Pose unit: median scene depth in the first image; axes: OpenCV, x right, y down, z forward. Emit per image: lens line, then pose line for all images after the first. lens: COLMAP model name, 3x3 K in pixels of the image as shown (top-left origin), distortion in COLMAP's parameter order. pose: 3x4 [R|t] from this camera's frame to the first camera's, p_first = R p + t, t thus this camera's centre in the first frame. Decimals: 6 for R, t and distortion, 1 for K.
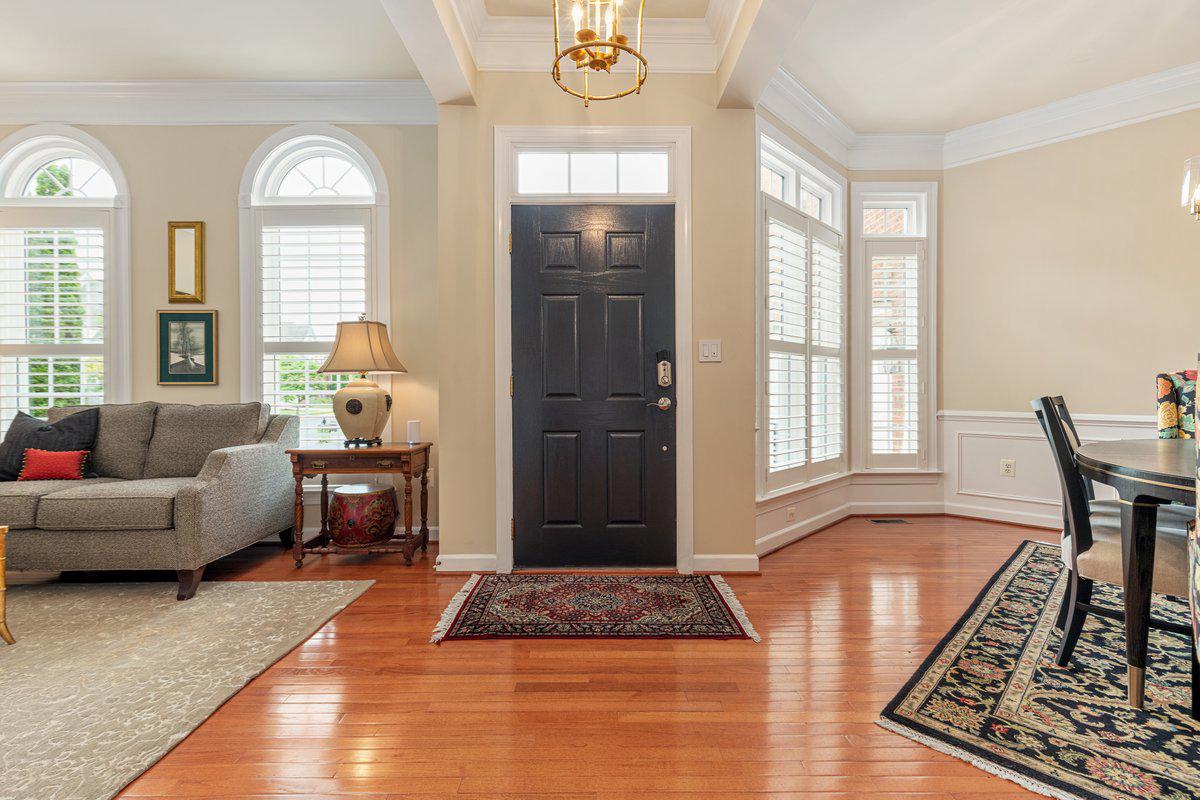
lens RADIAL K [[563.8, 0, 600.8], [0, 563.8, 393.4], [0, 0, 1]] dist [0.013268, -0.000637]
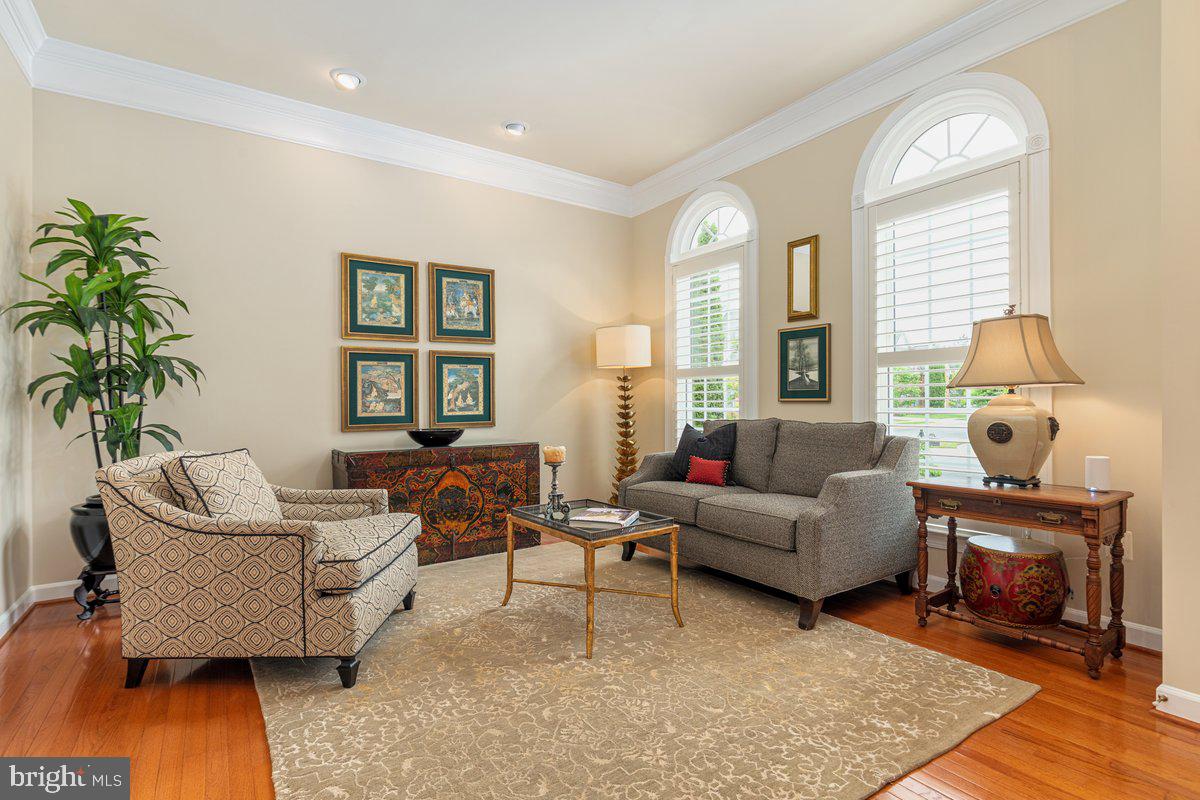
lens RADIAL K [[570.4, 0, 599.1], [0, 570.4, 414.1], [0, 0, 1]] dist [-0.019071, 0.000090]
pose [[0.580234, 0.017076, -0.814271, -0.131832], [0.001831, 0.999750, 0.022271, -0.017419], [0.814448, -0.014413, 0.580058, 0.137082]]
